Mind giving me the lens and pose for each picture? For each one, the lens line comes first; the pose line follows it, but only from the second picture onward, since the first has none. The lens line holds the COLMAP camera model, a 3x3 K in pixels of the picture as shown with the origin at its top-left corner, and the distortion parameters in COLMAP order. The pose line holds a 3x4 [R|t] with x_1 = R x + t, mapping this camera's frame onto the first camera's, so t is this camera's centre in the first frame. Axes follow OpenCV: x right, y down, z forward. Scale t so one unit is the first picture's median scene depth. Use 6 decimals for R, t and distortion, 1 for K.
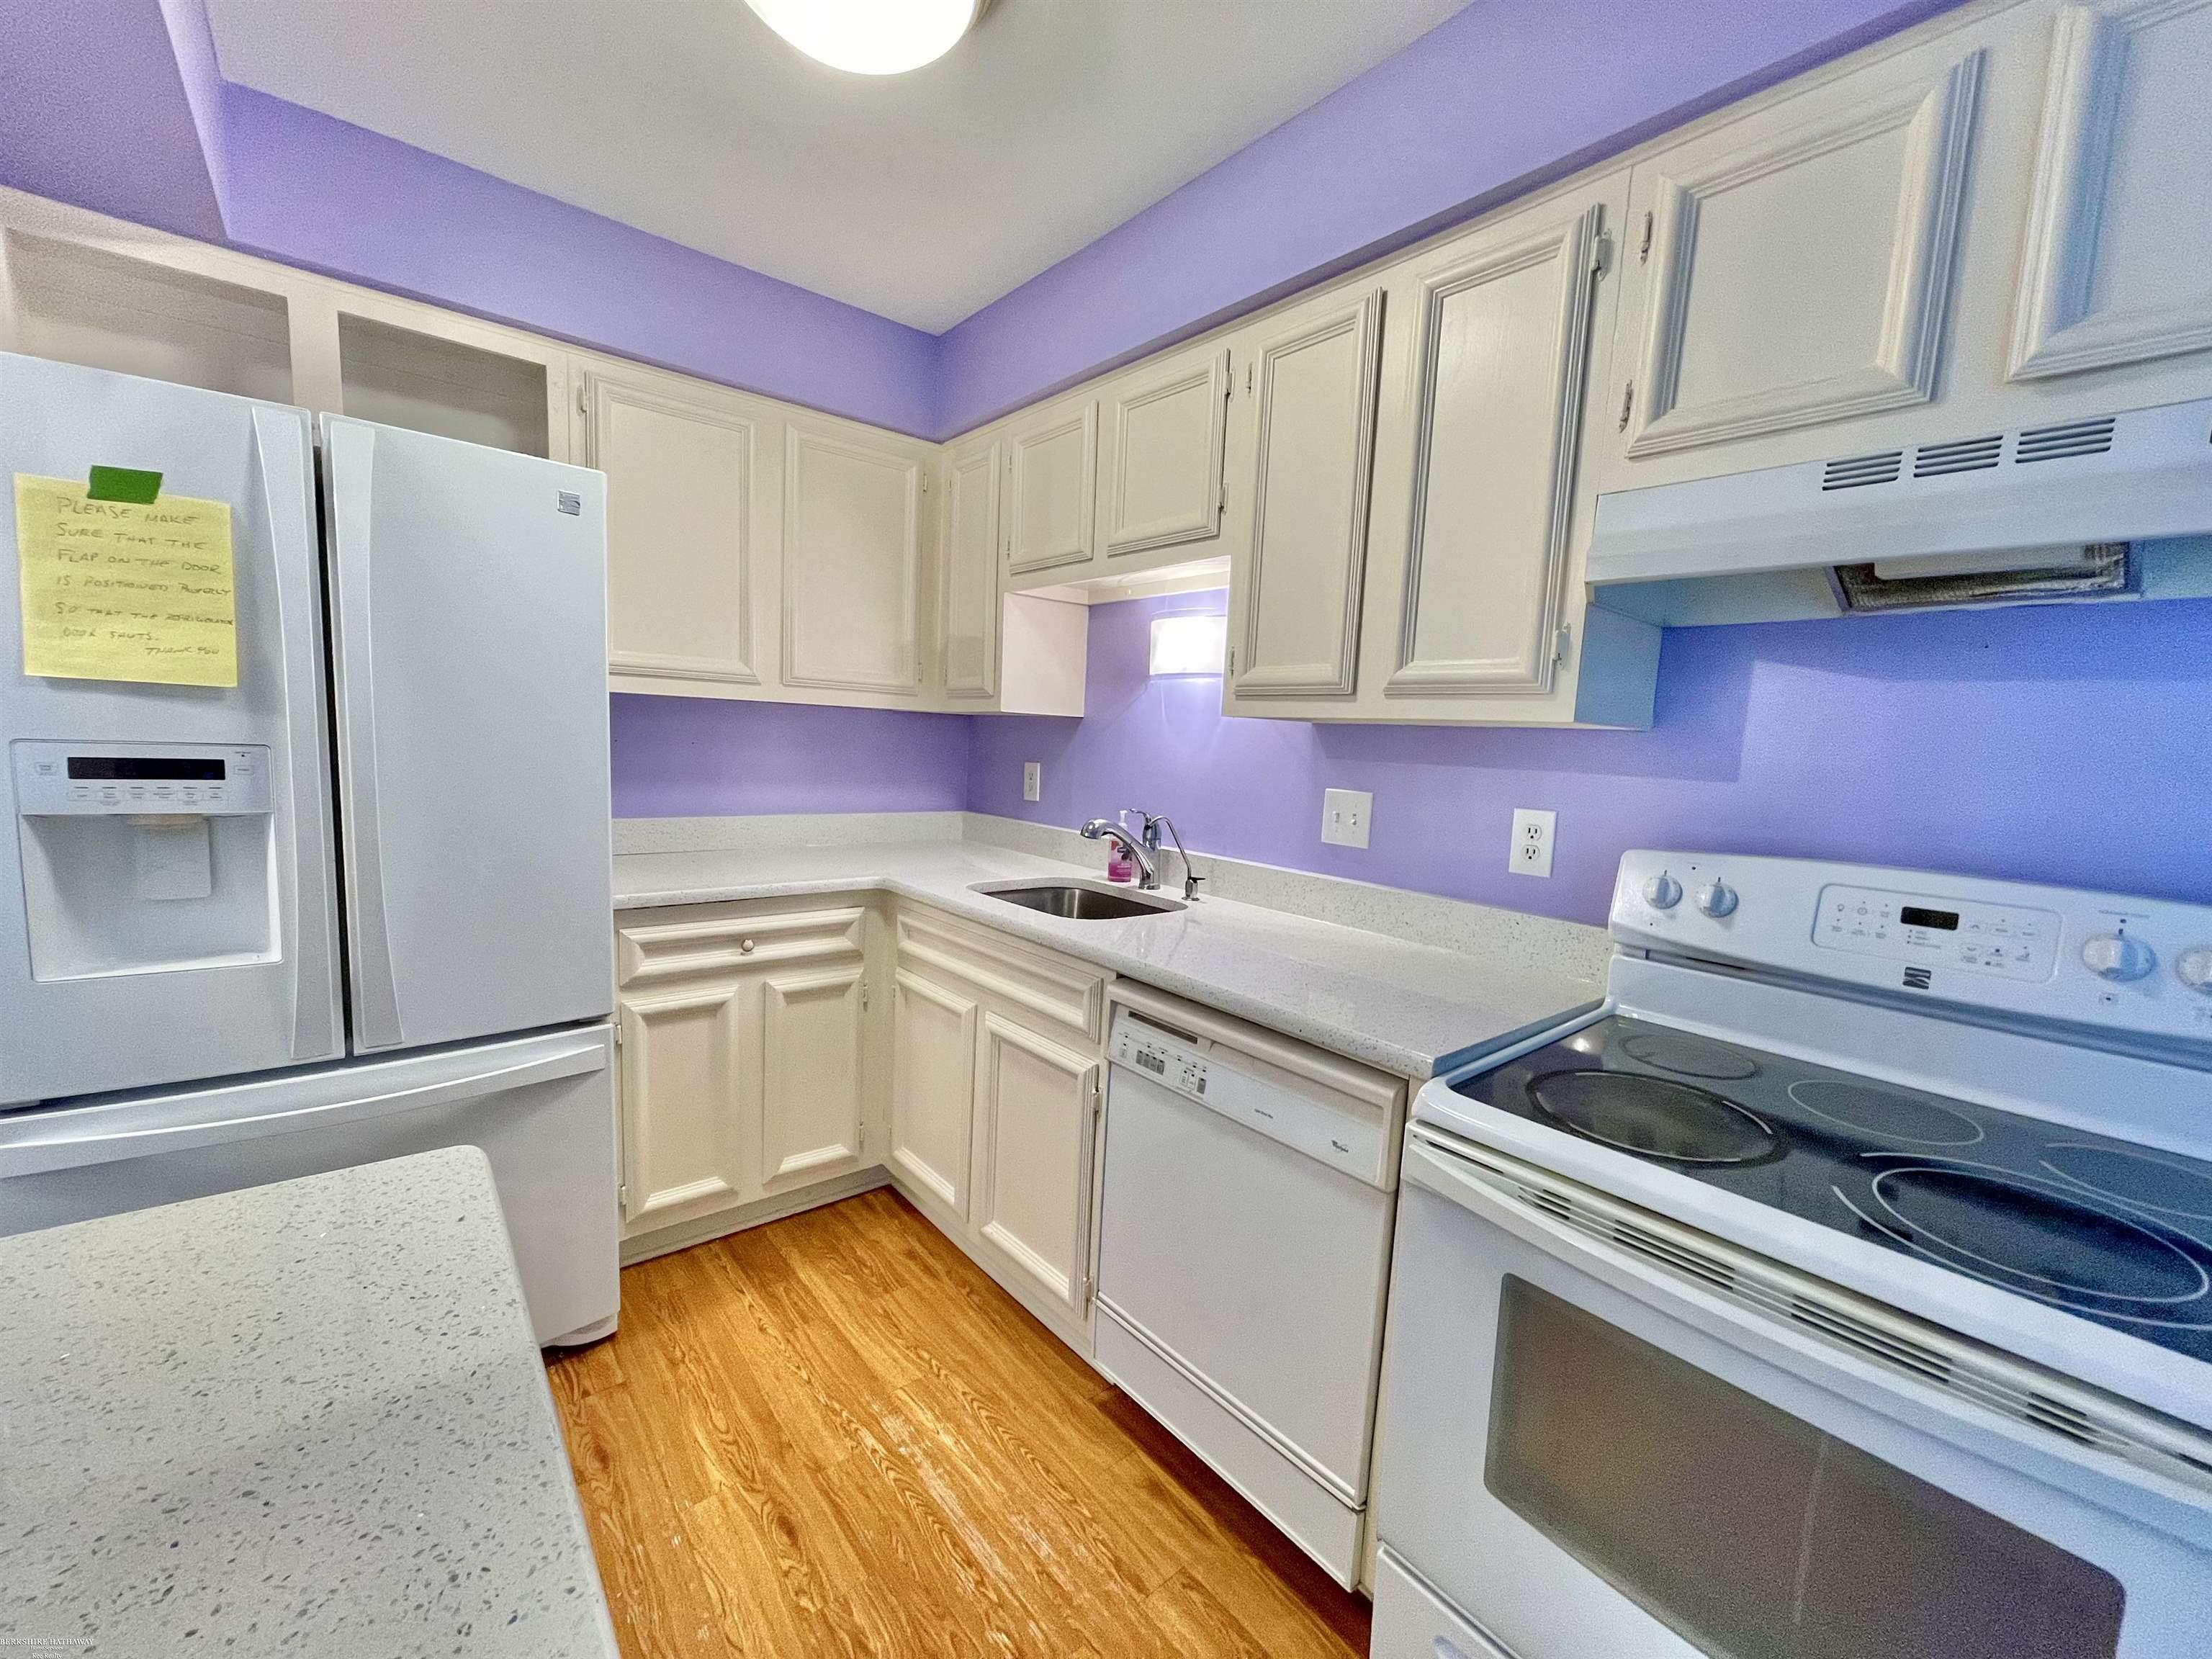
lens RADIAL K [[892.3, 0, 1099.7], [0, 892.3, 839.0], [0, 0, 1]] dist [-0.001043, 0.000667]
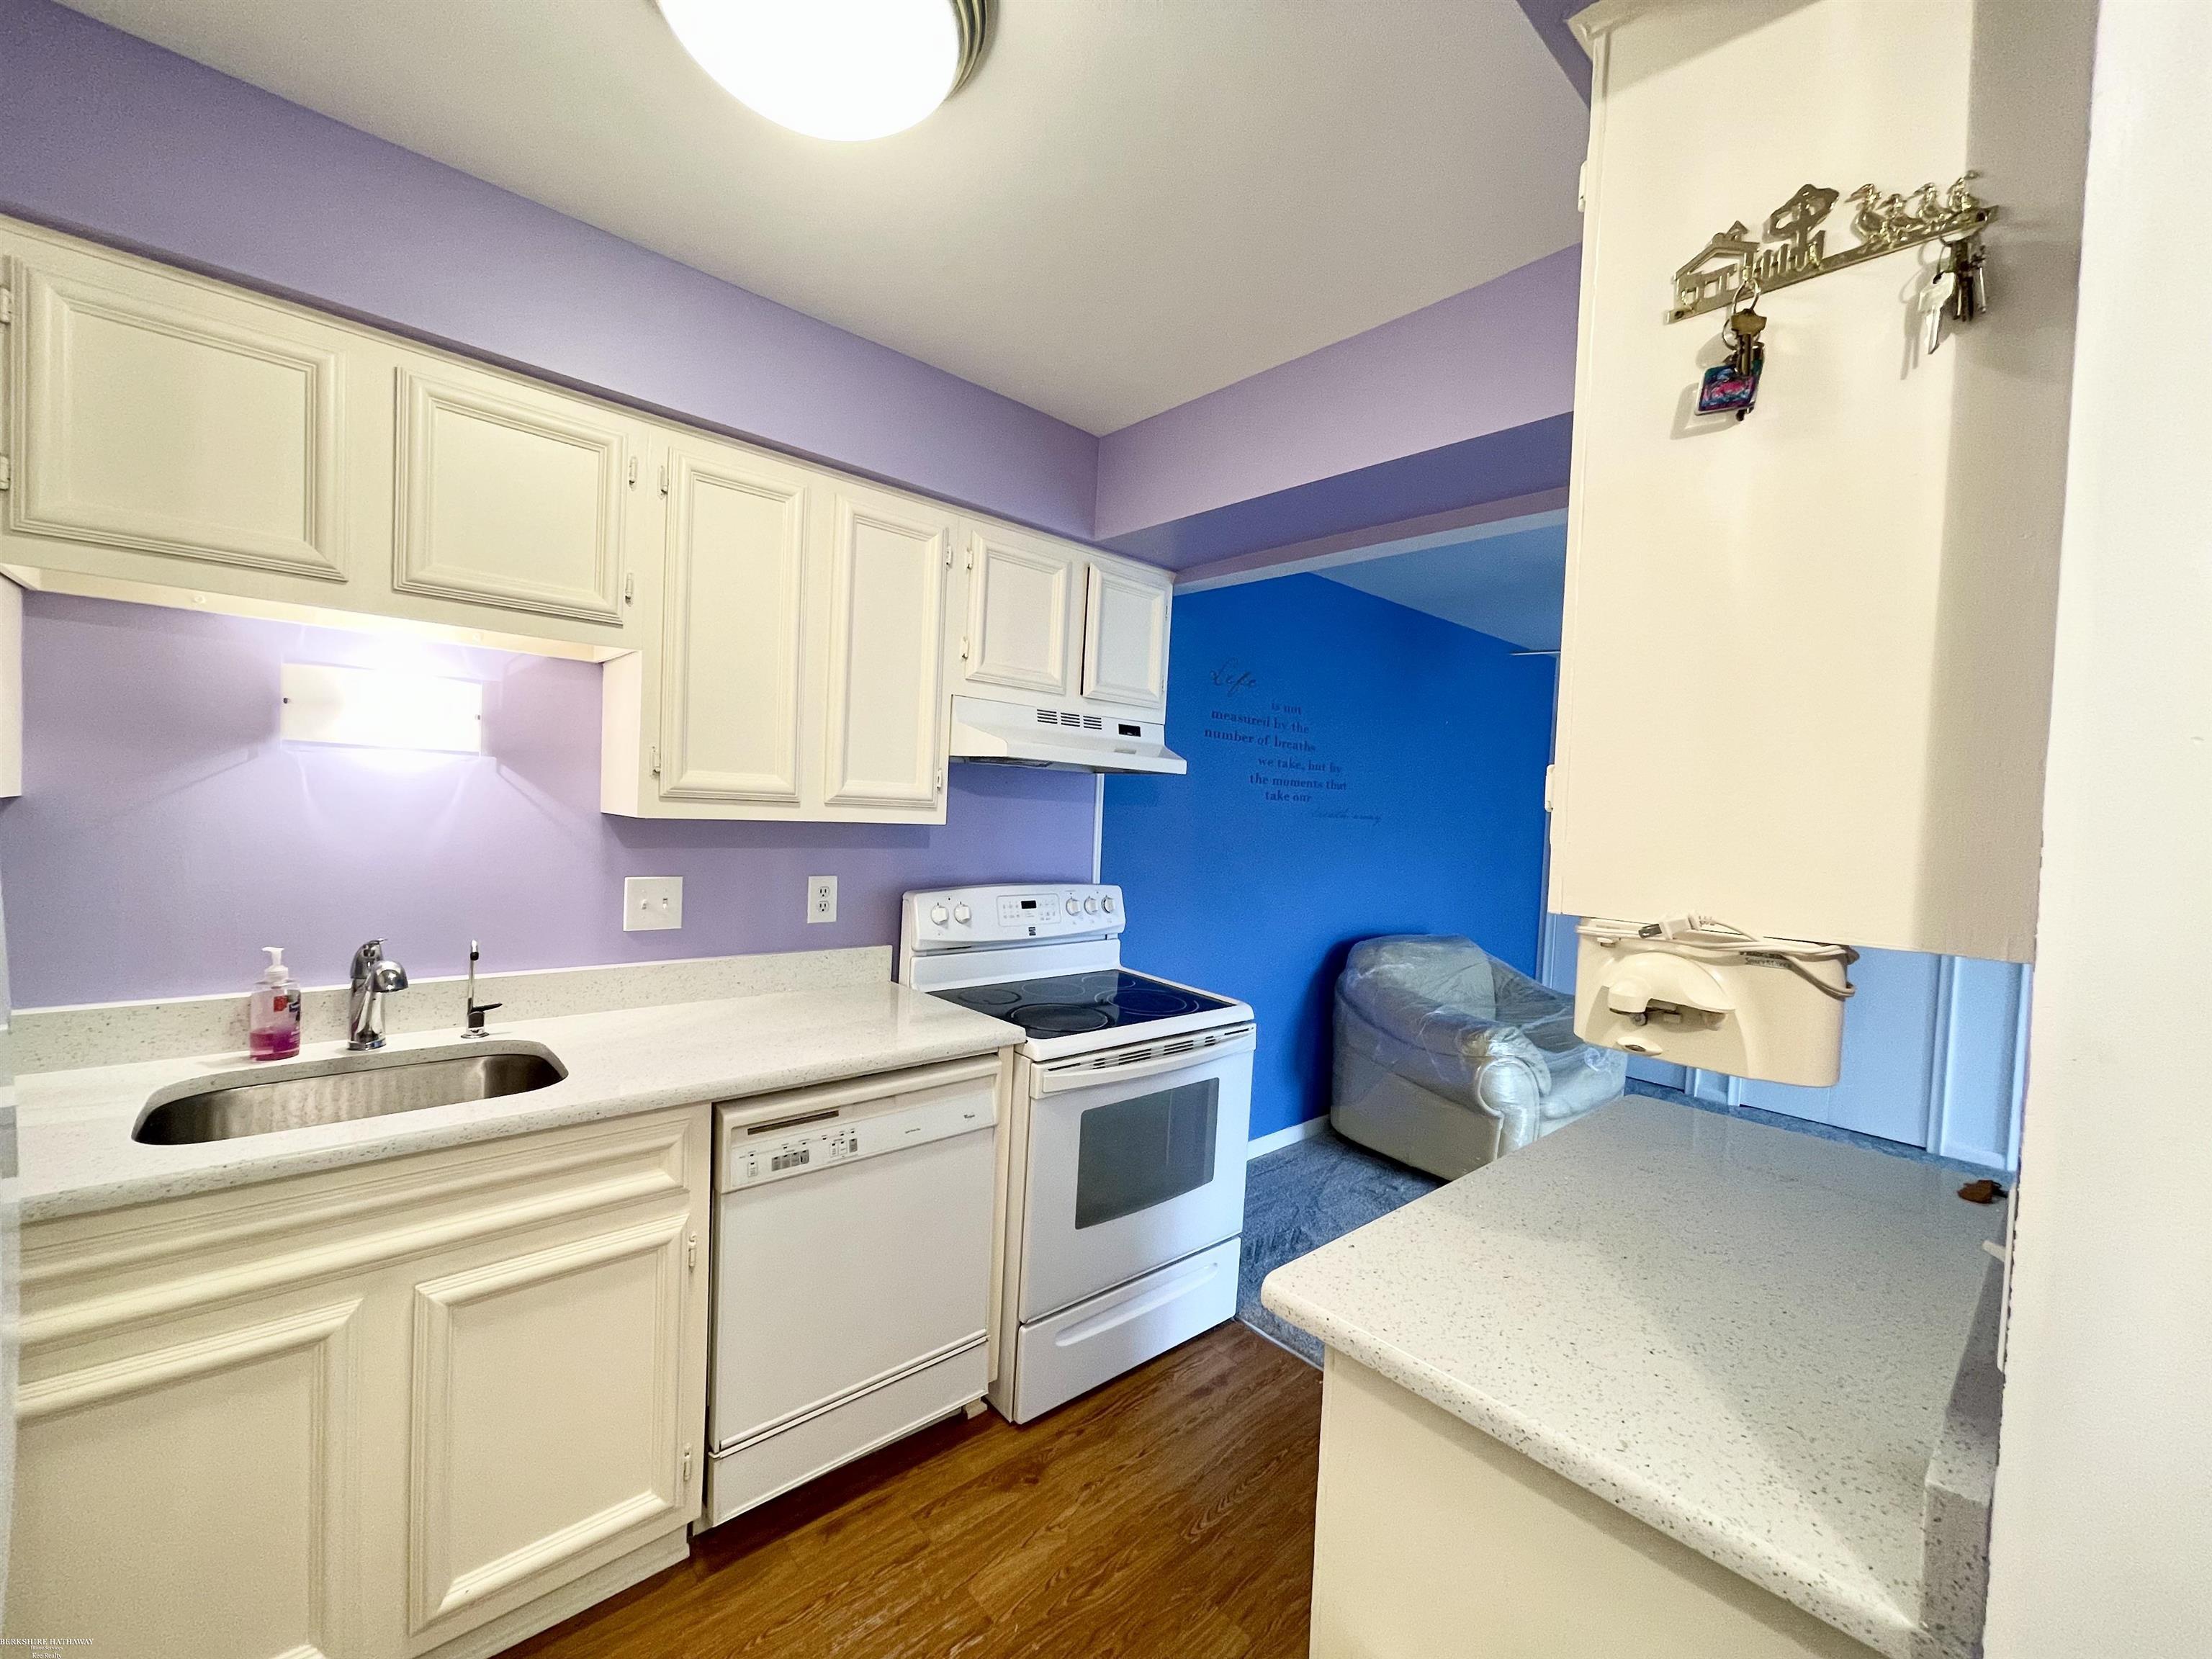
lens RADIAL K [[890.8, 0, 1097.5], [0, 890.8, 839.4], [0, 0, 1]] dist [-0.003054, 0.003955]
pose [[-0.033601, -0.085444, 0.995776, -0.946679], [0.068128, 0.993825, 0.087576, -0.189202], [-0.997111, 0.070783, -0.027572, 0.623802]]
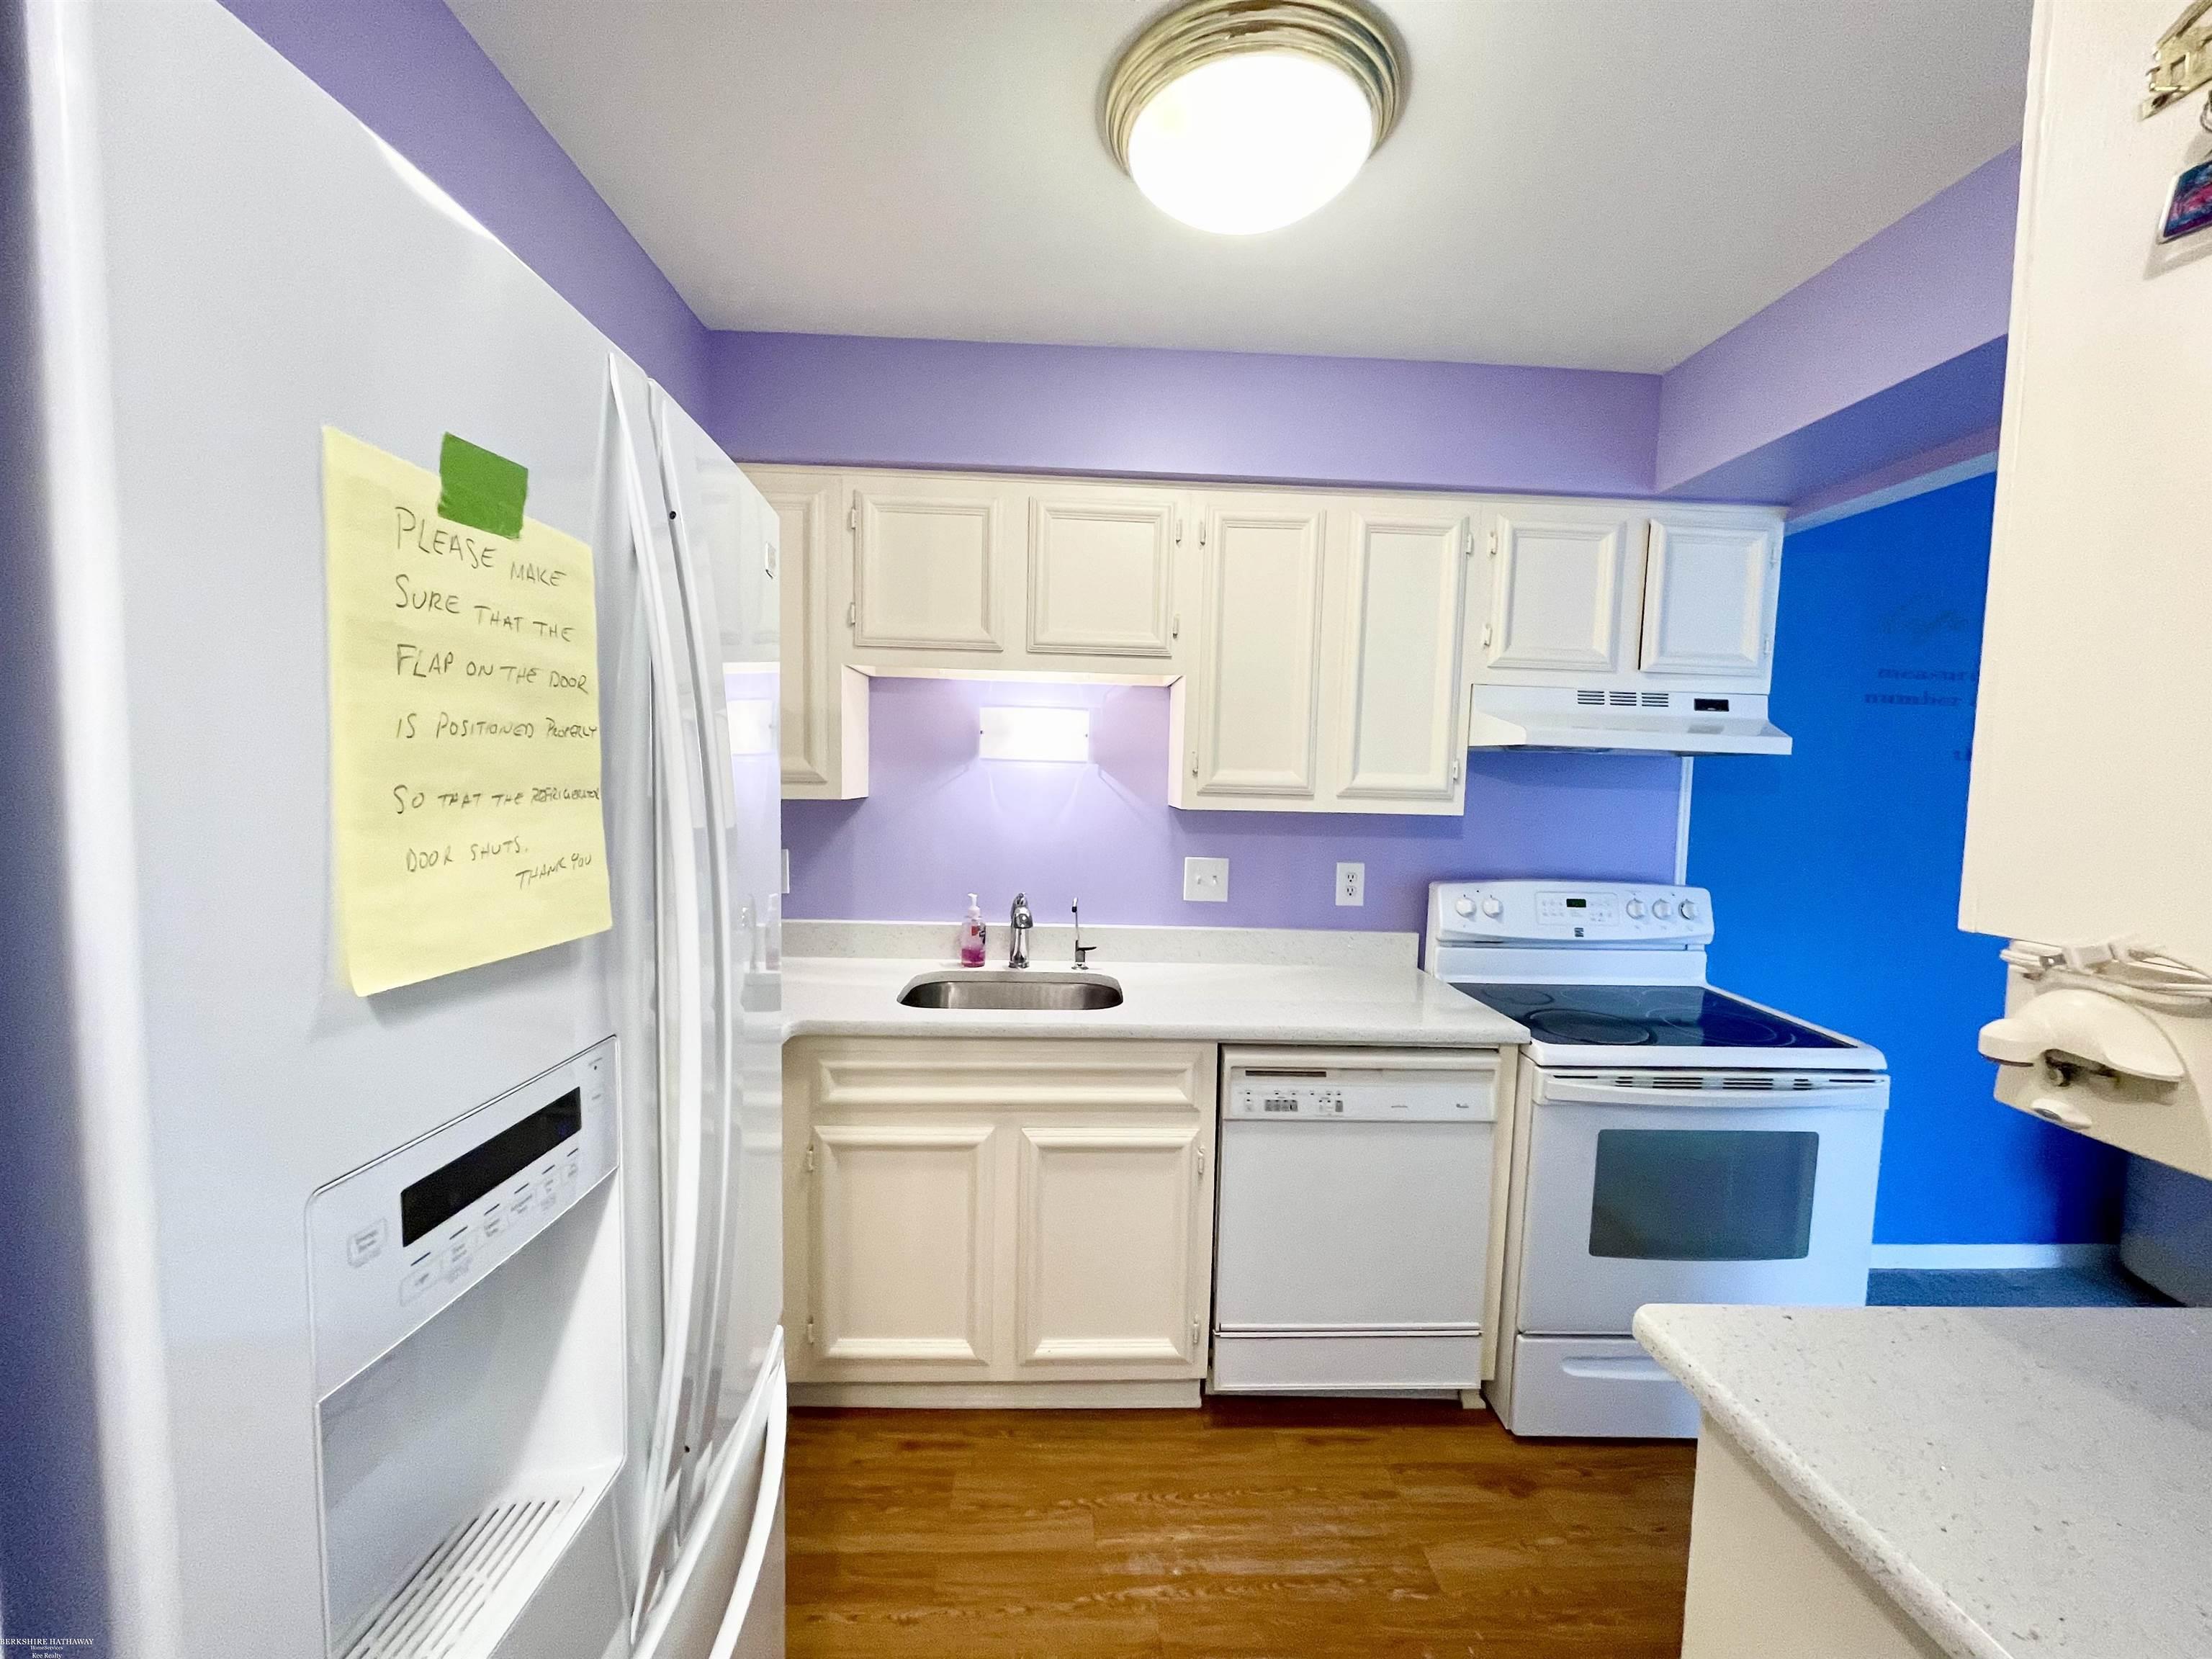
lens RADIAL K [[890.8, 0, 1097.5], [0, 890.8, 839.4], [0, 0, 1]] dist [-0.003054, 0.003955]
pose [[0.608163, -0.089178, 0.788787, -0.996368], [0.094142, 0.994760, 0.039880, -0.178571], [-0.788210, 0.050005, 0.613371, 0.422298]]
